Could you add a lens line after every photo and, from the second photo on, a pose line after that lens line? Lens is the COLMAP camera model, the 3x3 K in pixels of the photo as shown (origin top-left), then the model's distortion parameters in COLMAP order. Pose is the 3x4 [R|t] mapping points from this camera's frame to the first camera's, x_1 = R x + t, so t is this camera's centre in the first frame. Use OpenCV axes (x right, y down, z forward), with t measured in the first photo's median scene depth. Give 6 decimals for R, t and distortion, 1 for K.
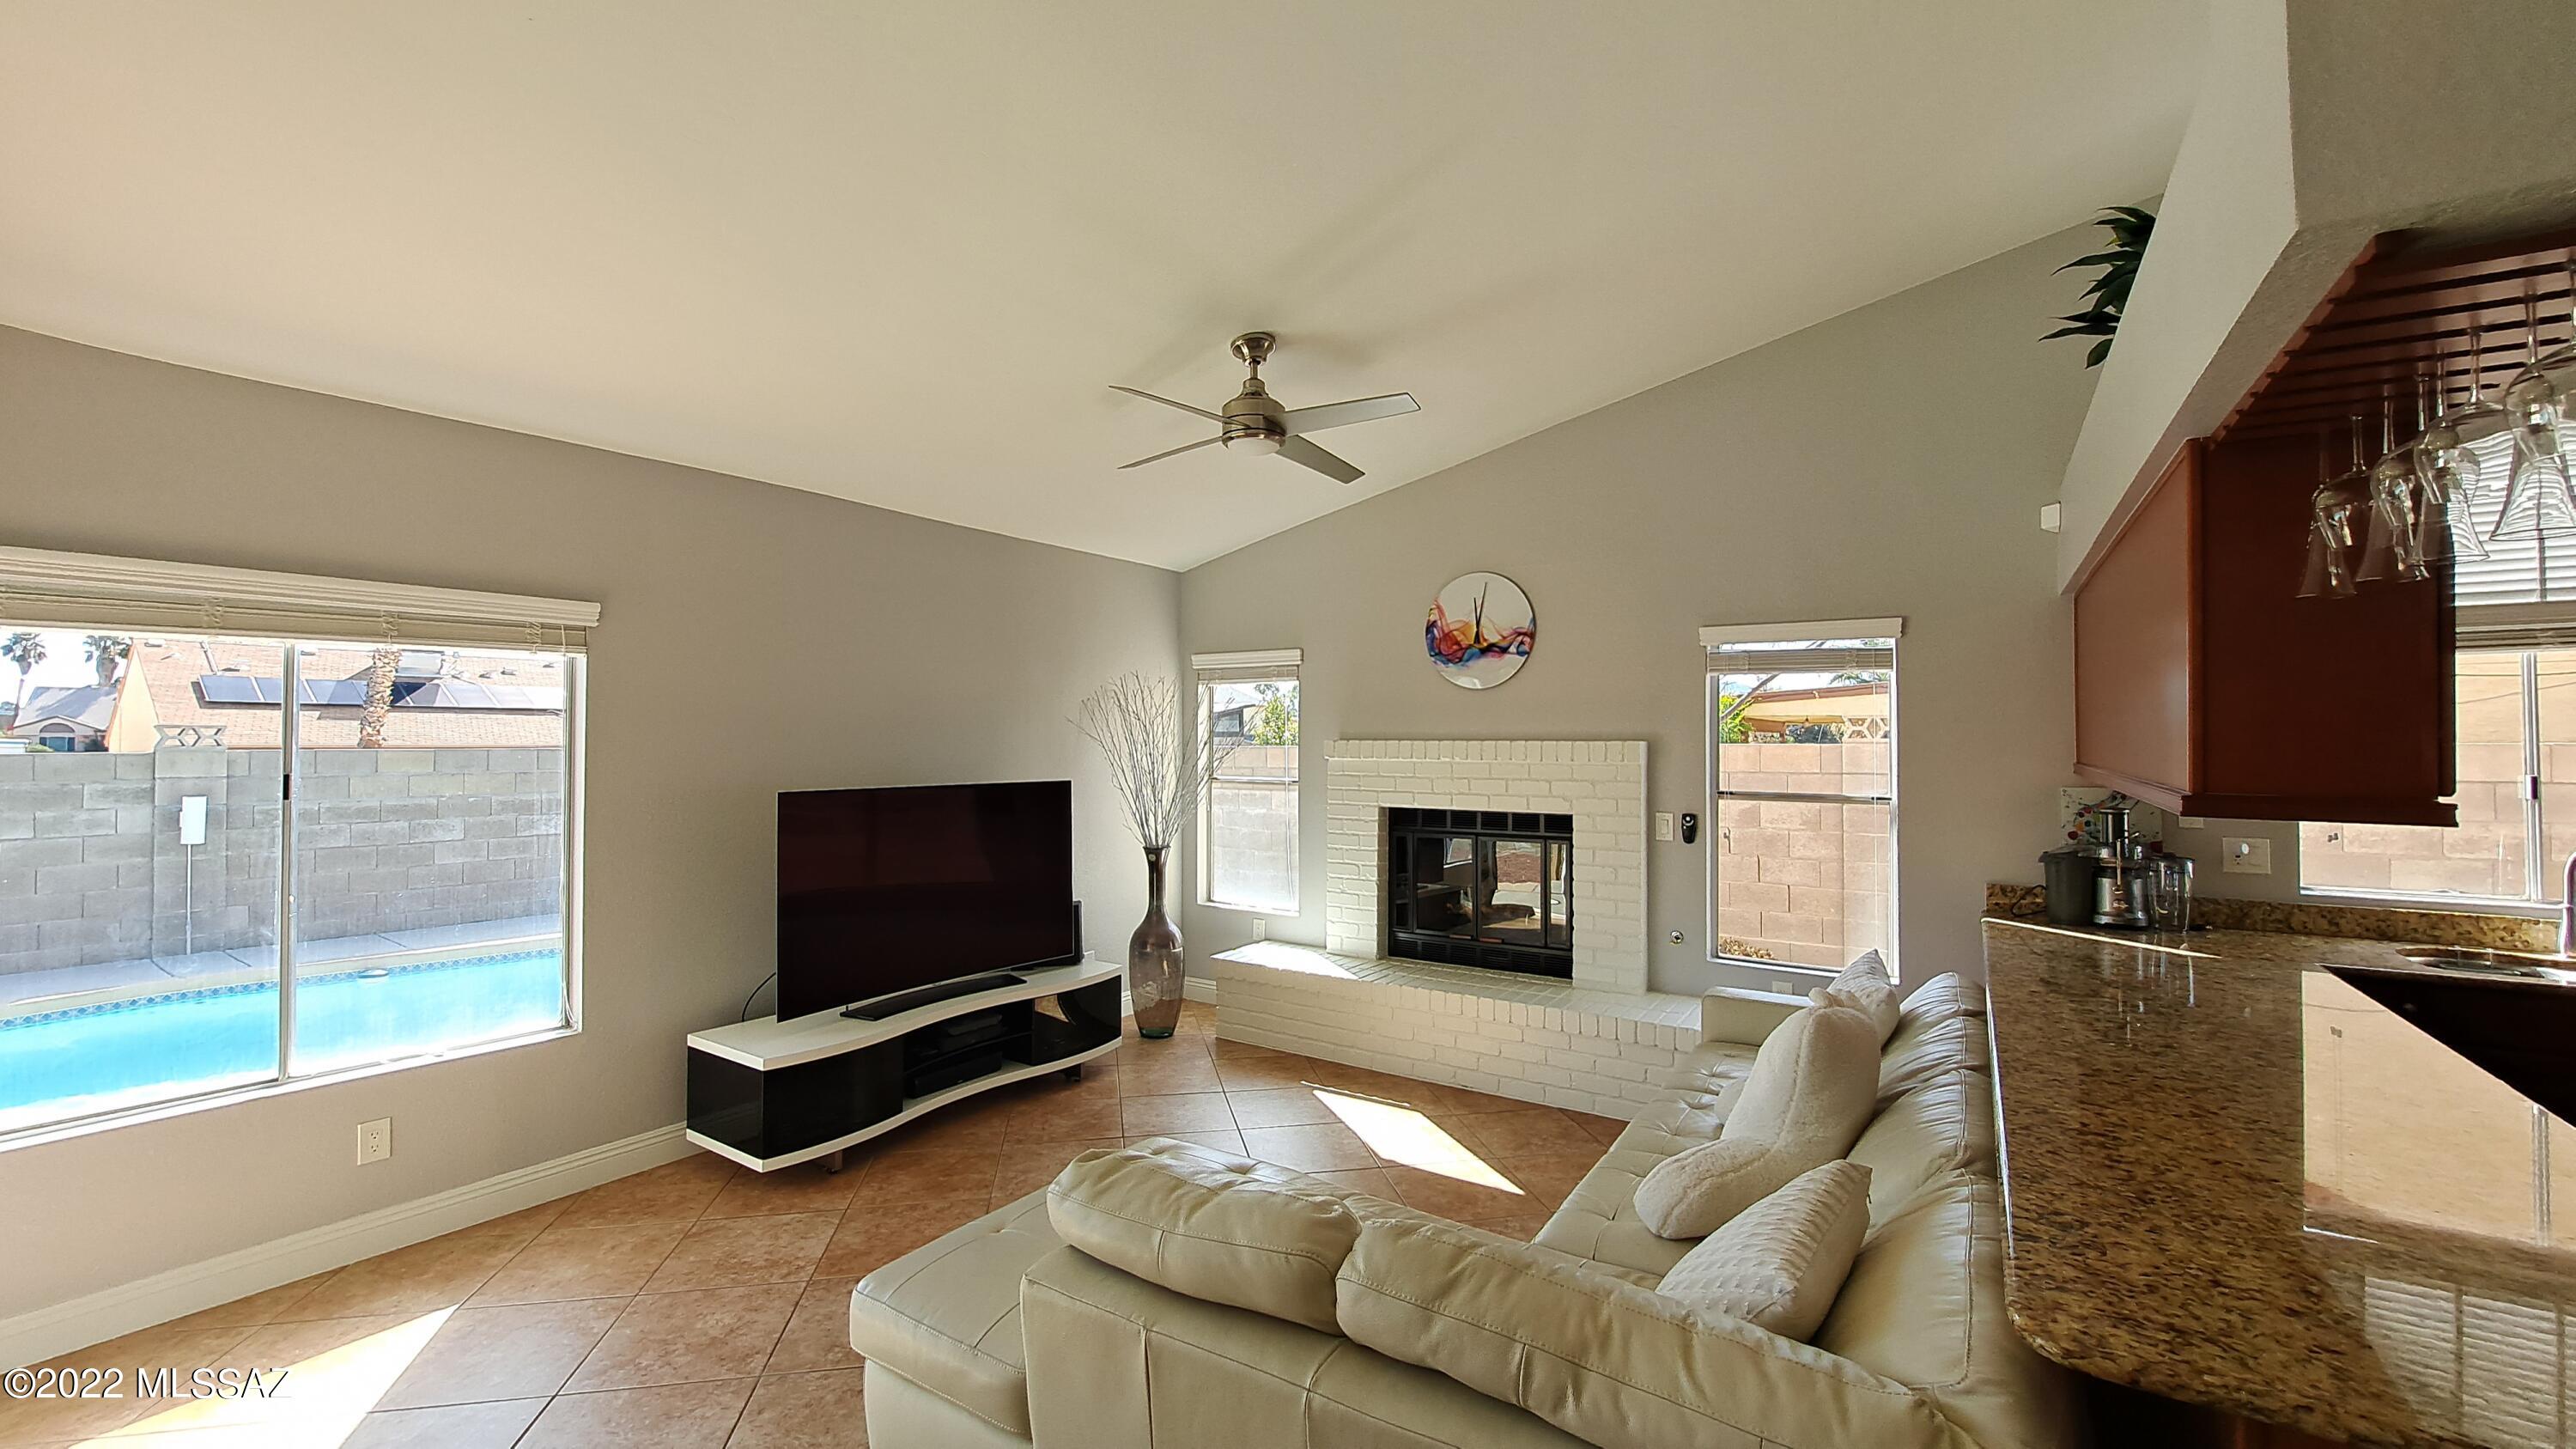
lens RADIAL K [[1024.1, 0, 1292.4], [0, 1024.1, 717.7], [0, 0, 1]] dist [-0.010574, -0.004356]
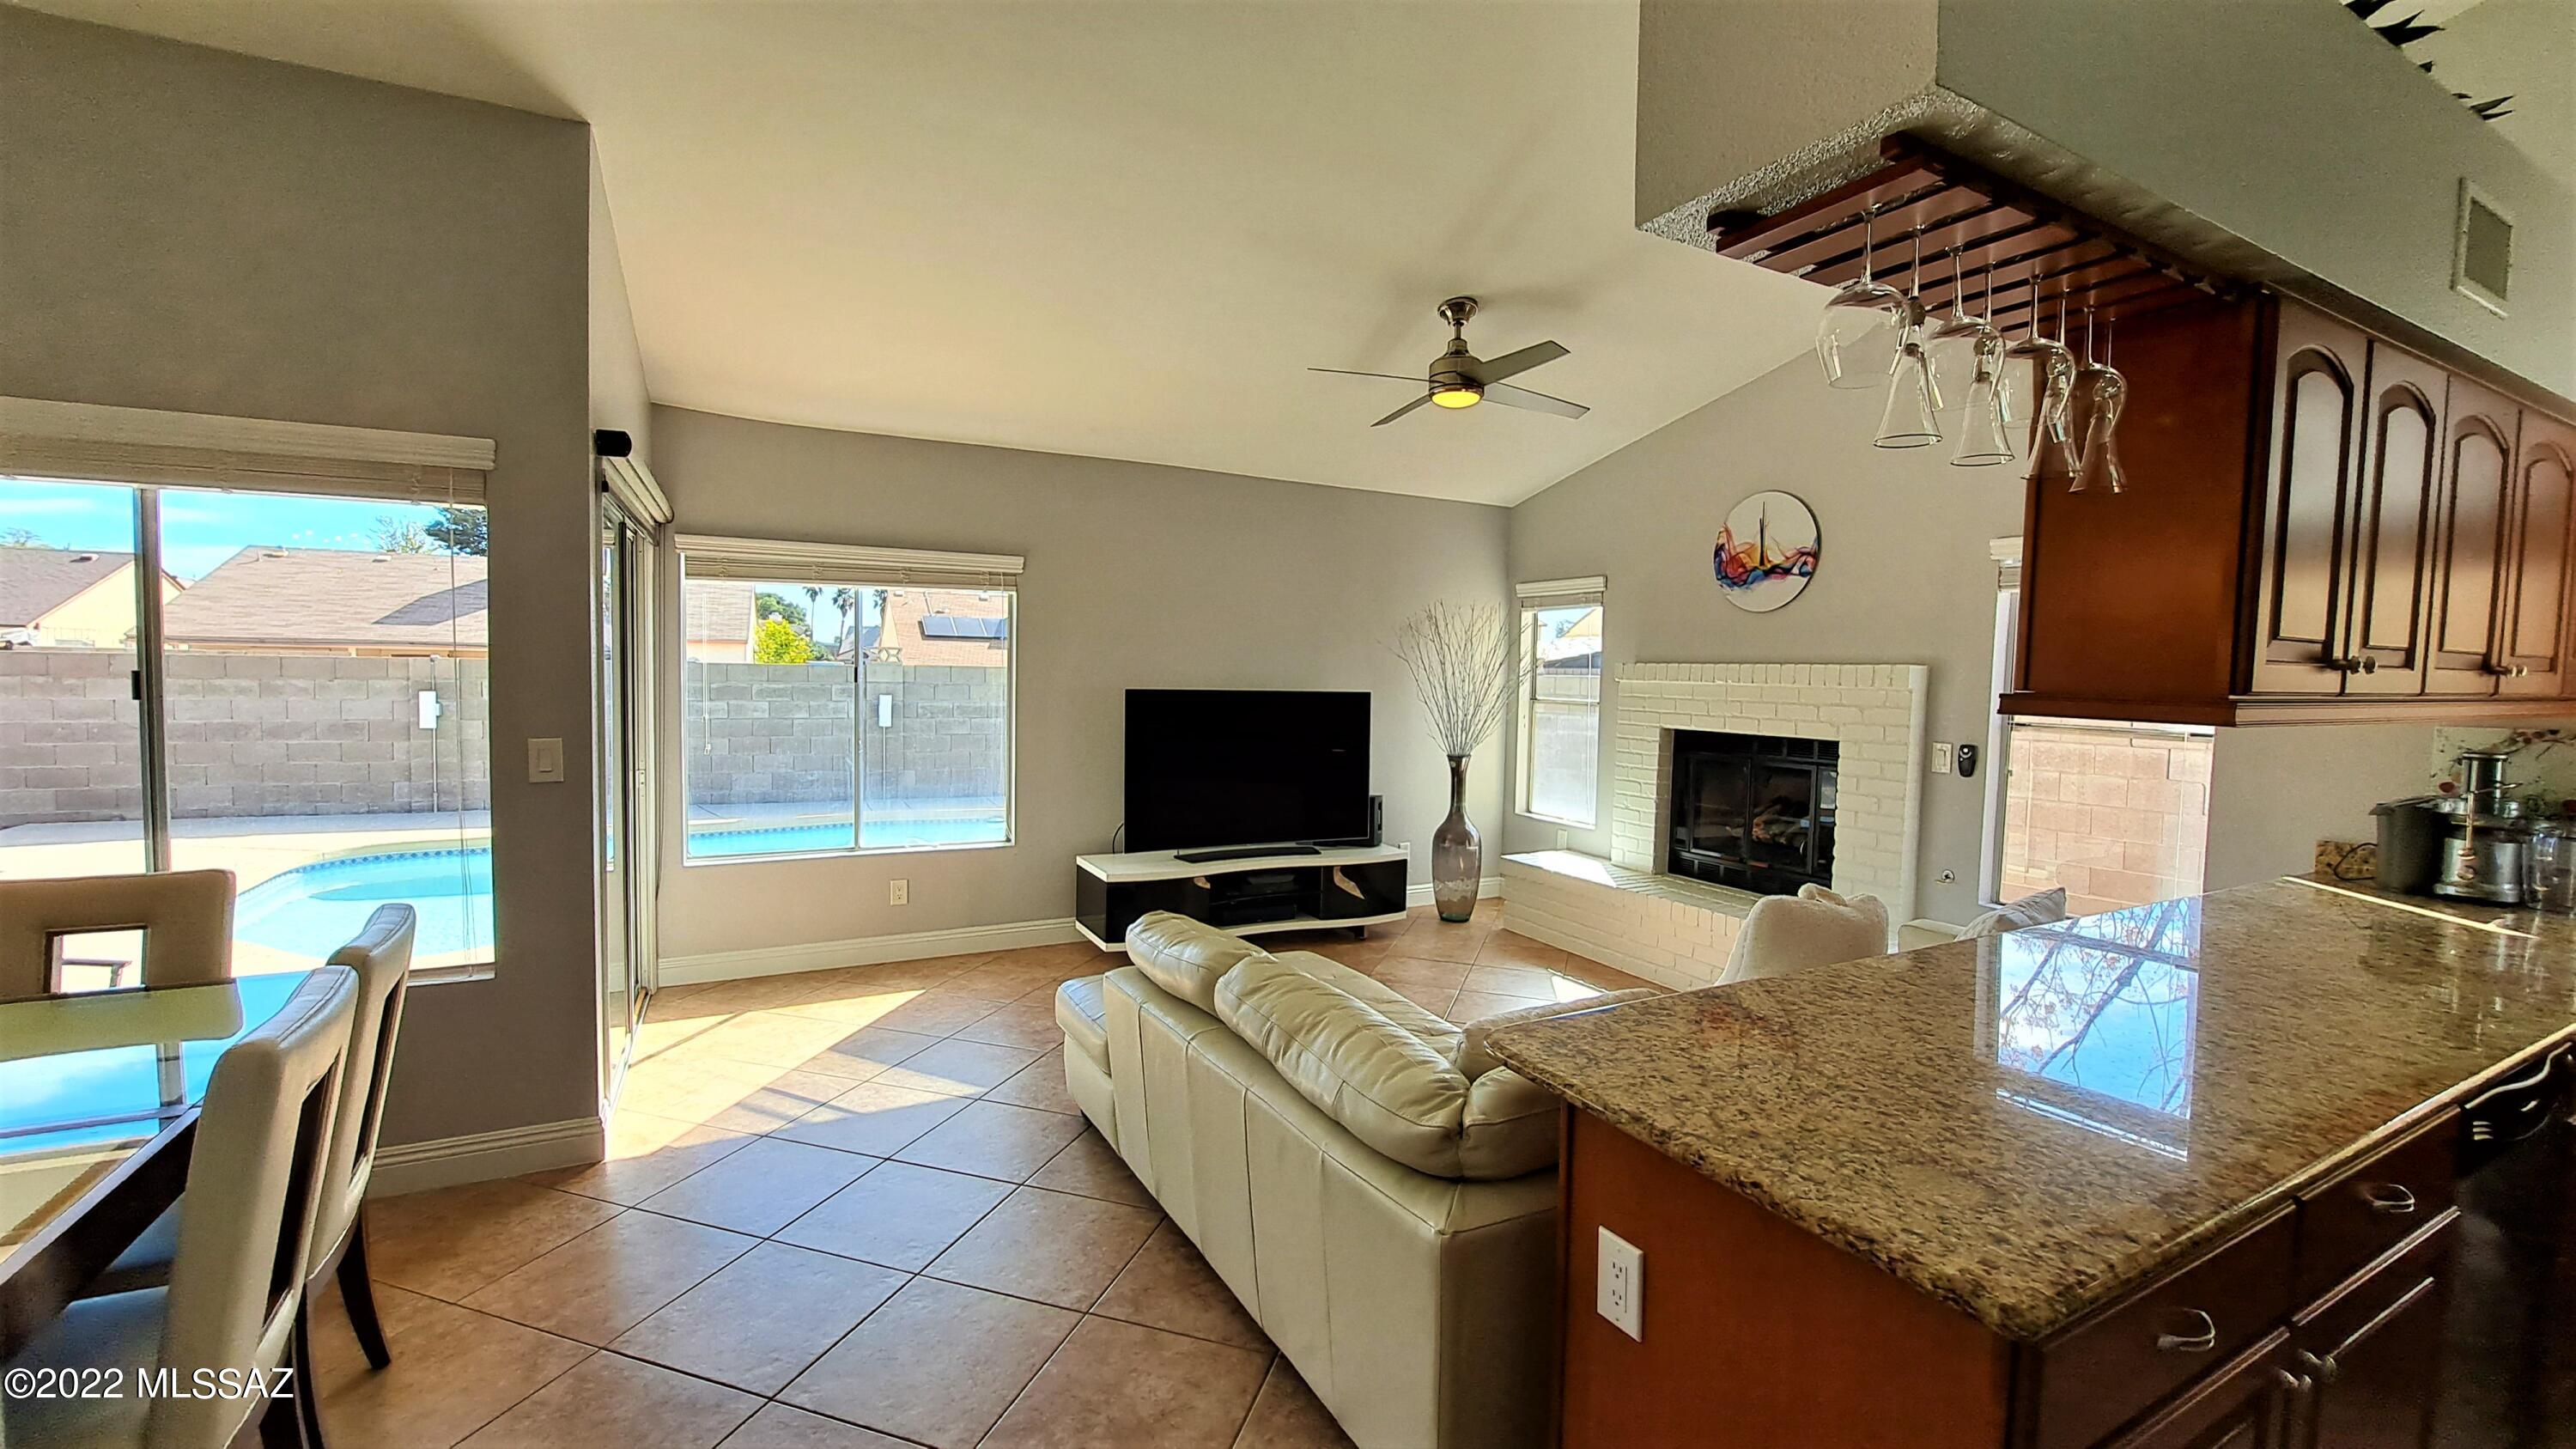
lens RADIAL K [[1032.8, 0, 1294.0], [0, 1032.8, 723.9], [0, 0, 1]] dist [-0.013169, -0.000301]
pose [[0.878740, 0.040938, -0.475542, 0.288932], [-0.008904, 0.997548, 0.069423, 0.016101], [0.477218, -0.056771, 0.876950, -0.097268]]
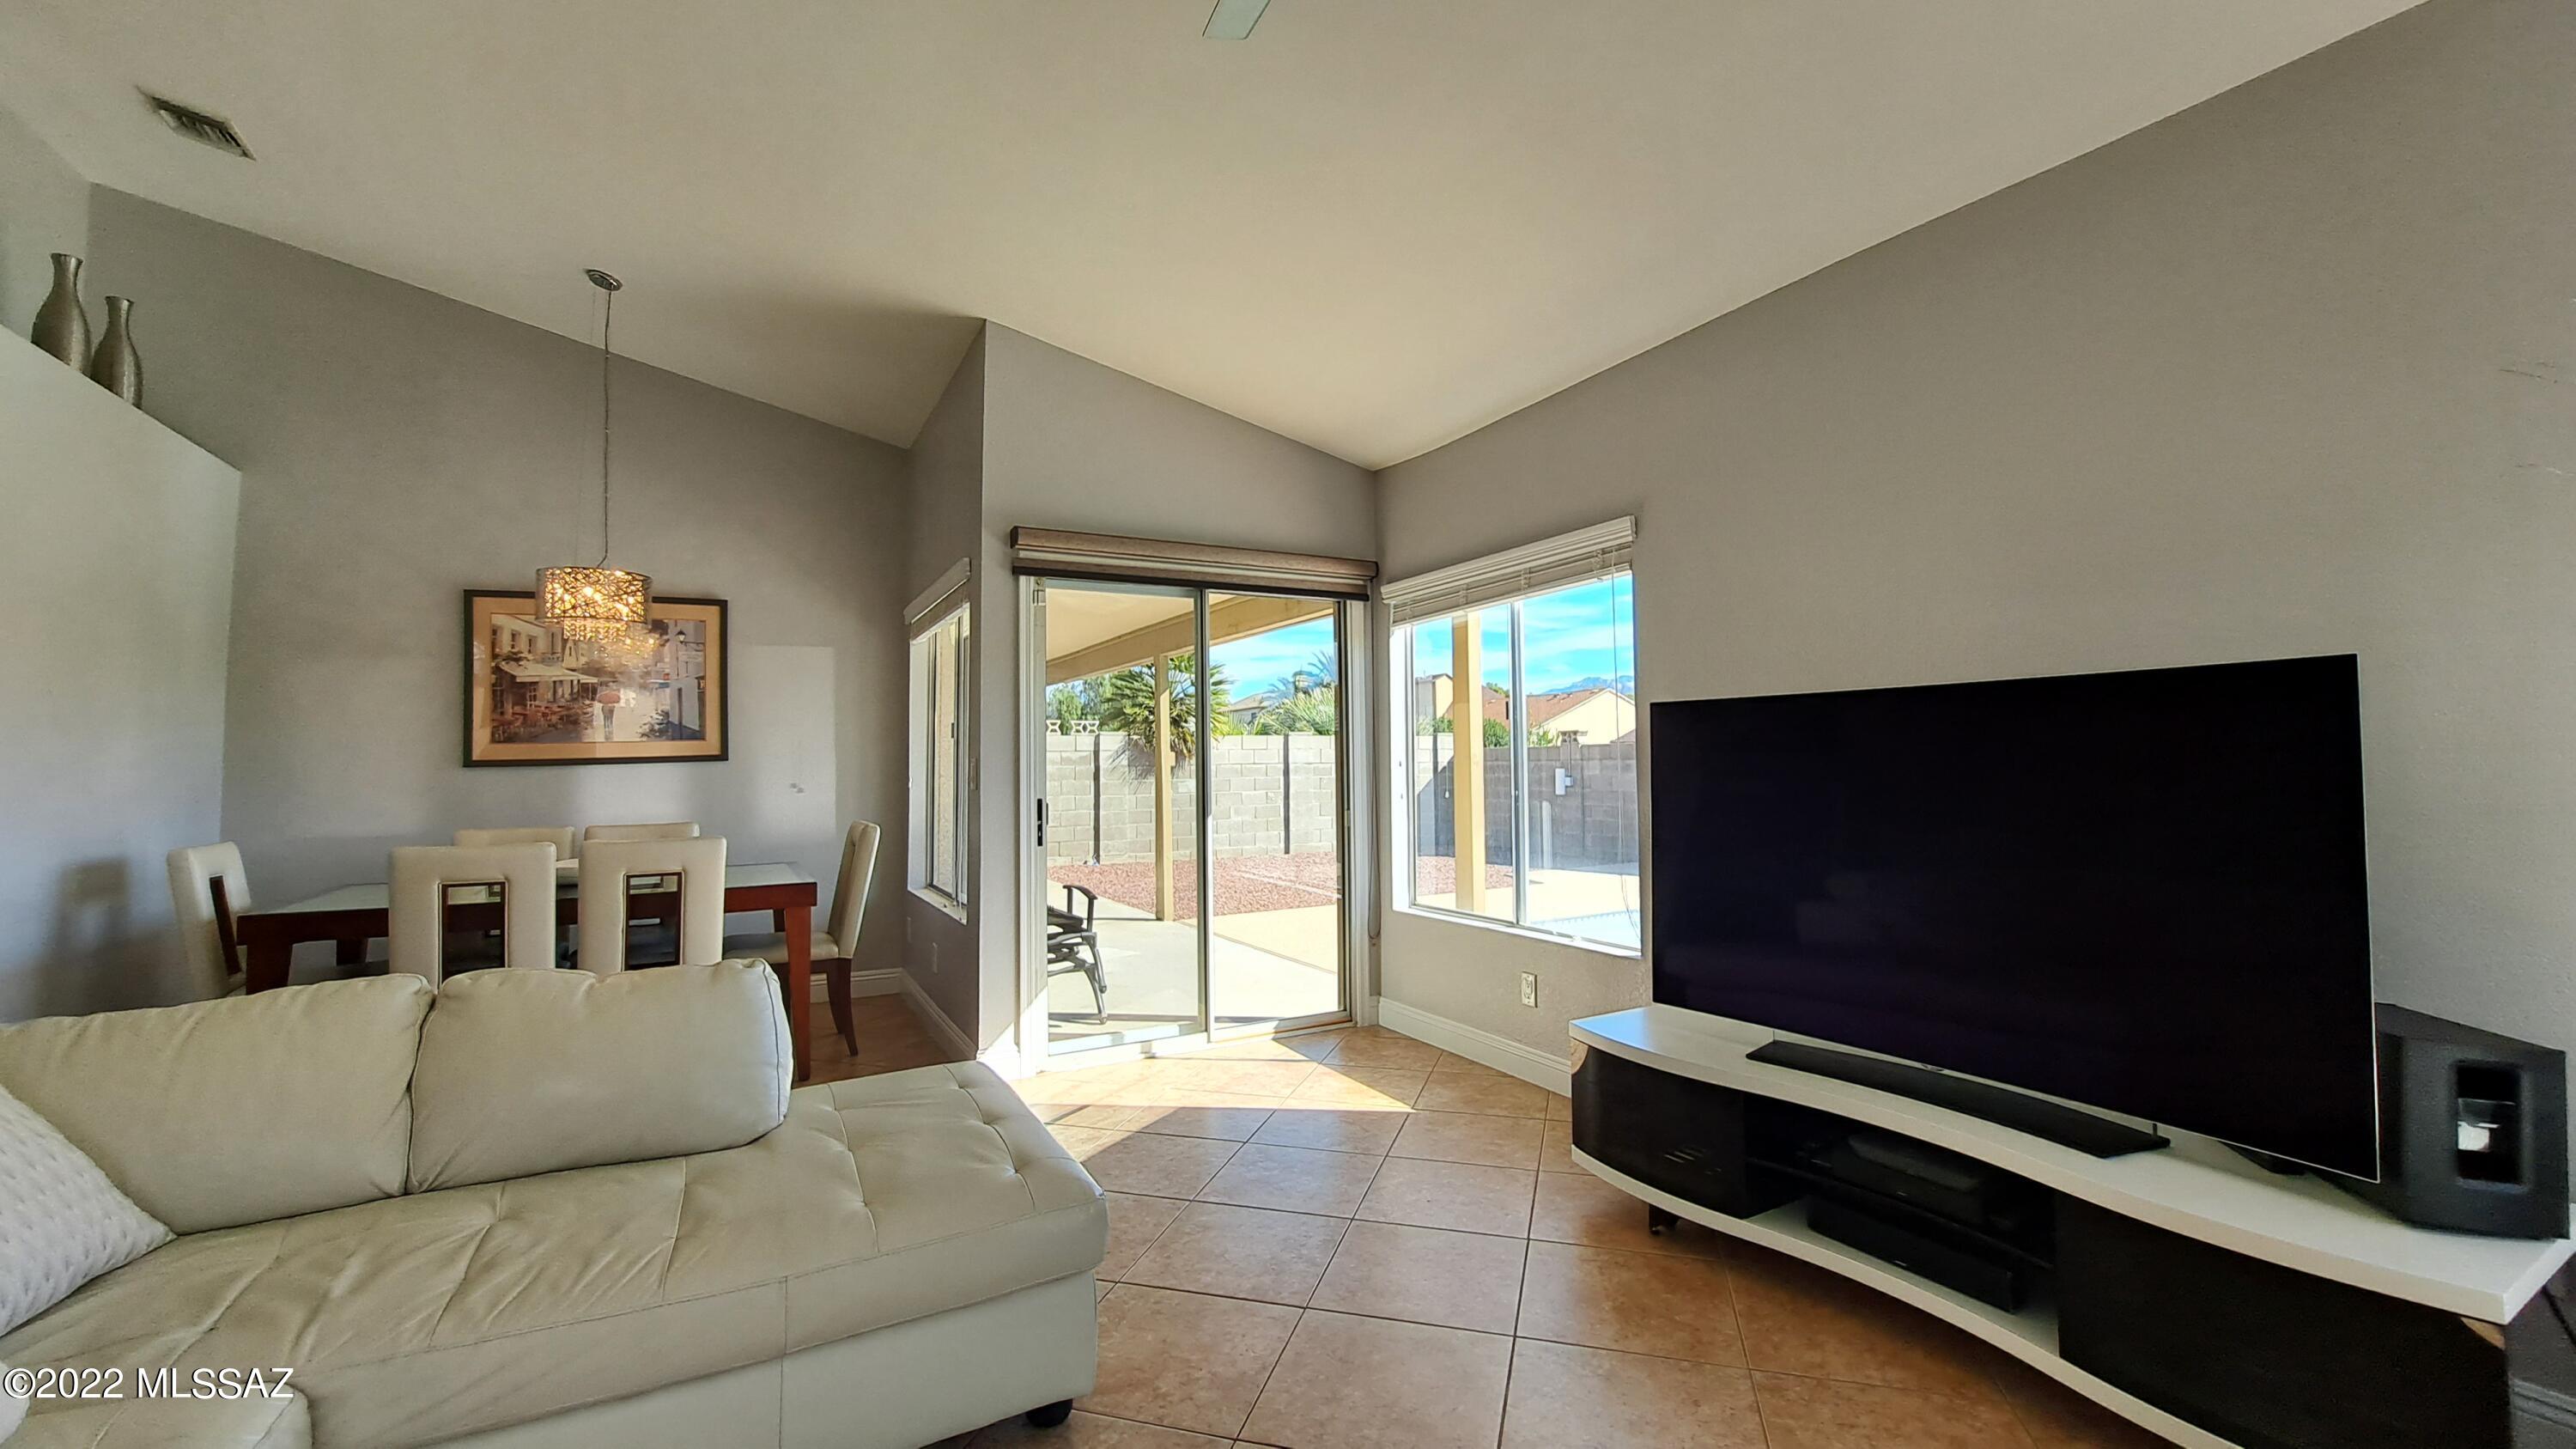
lens RADIAL K [[1024.1, 0, 1292.4], [0, 1024.1, 717.7], [0, 0, 1]] dist [-0.010574, -0.004356]
pose [[-0.456356, -0.036047, -0.889067, 0.242794], [0.029067, 0.998042, -0.055386, 0.094609], [0.889322, -0.051119, -0.454415, 0.877323]]
